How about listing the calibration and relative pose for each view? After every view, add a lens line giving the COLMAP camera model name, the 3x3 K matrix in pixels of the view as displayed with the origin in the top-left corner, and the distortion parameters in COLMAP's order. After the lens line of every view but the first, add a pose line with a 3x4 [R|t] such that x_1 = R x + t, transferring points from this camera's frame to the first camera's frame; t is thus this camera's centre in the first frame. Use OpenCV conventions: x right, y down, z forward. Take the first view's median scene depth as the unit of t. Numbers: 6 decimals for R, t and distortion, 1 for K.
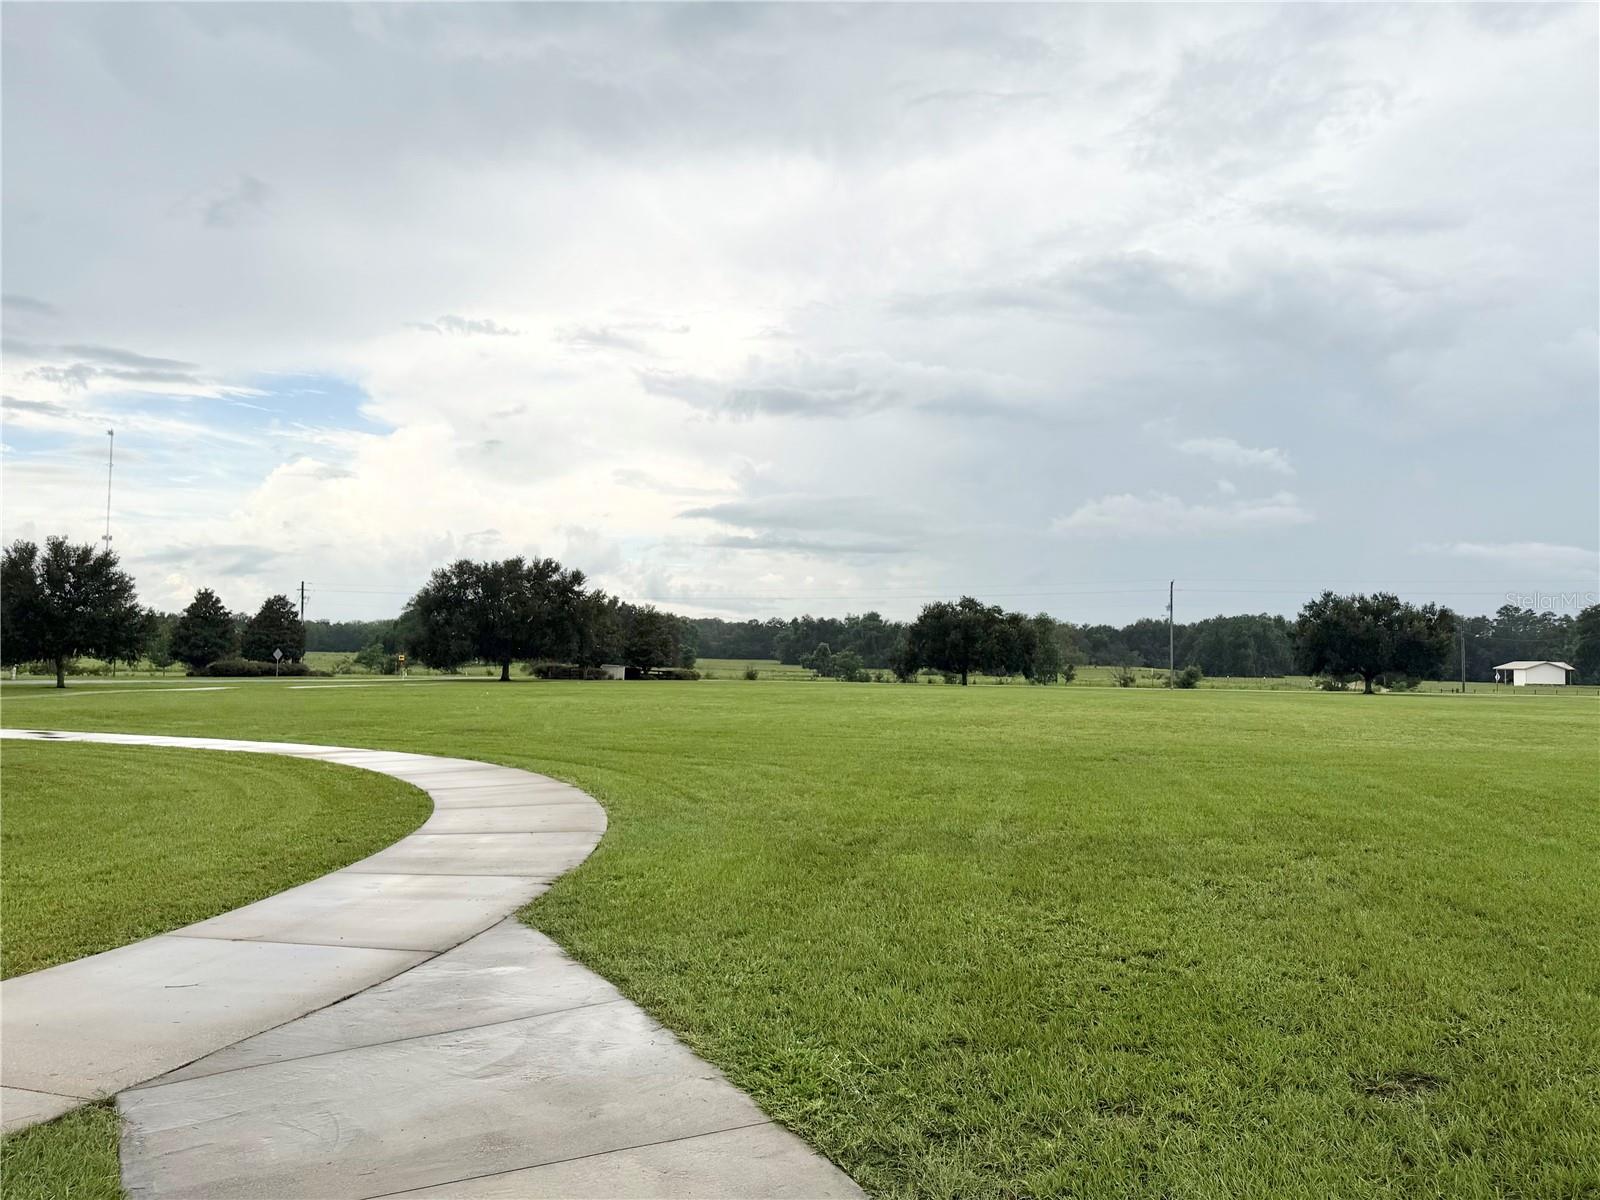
lens RADIAL K [[1133.0, 0, 800.0], [0, 1133.0, 600.0], [0, 0, 1]] dist [-0.000784, 0.000464]
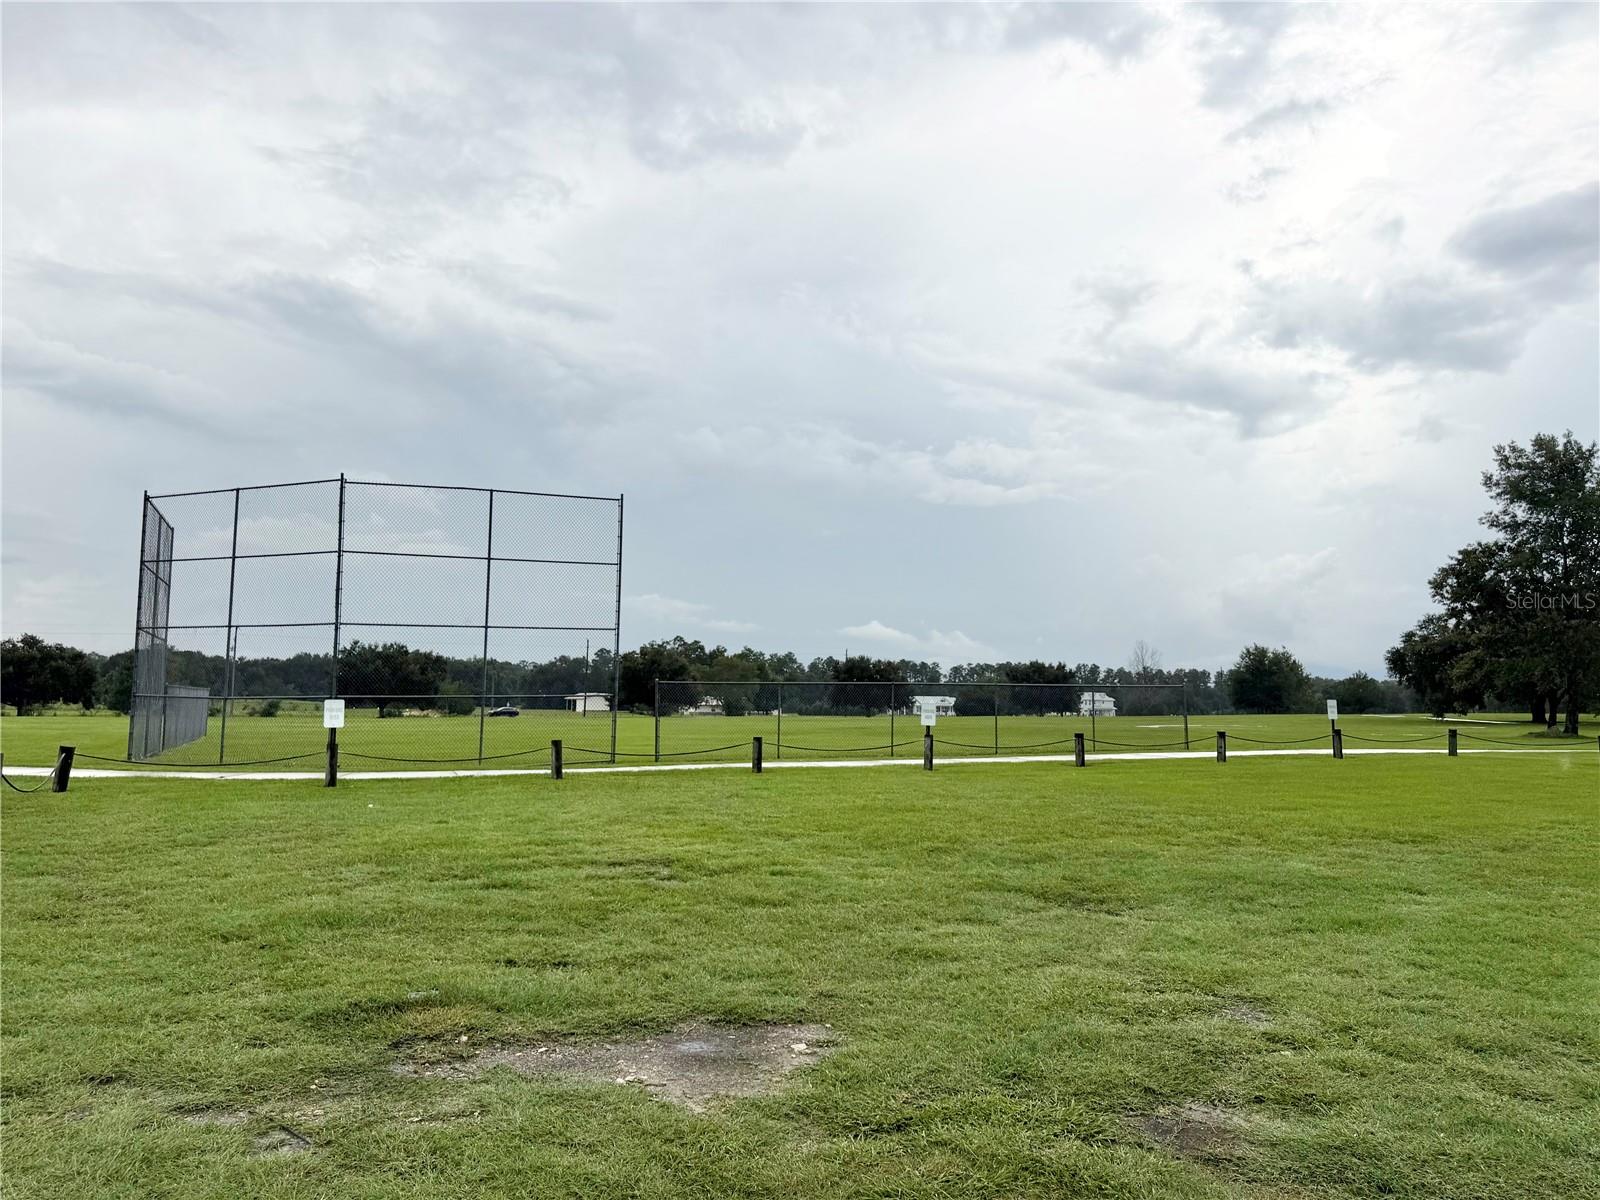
lens RADIAL K [[1133.0, 0, 800.0], [0, 1133.0, 600.0], [0, 0, 1]] dist [-0.000784, 0.000464]
pose [[0.771332, 0.047493, 0.634659, 0.019617], [-0.028791, 0.998795, -0.039751, -0.009623], [-0.635782, 0.012388, 0.771769, -0.211858]]
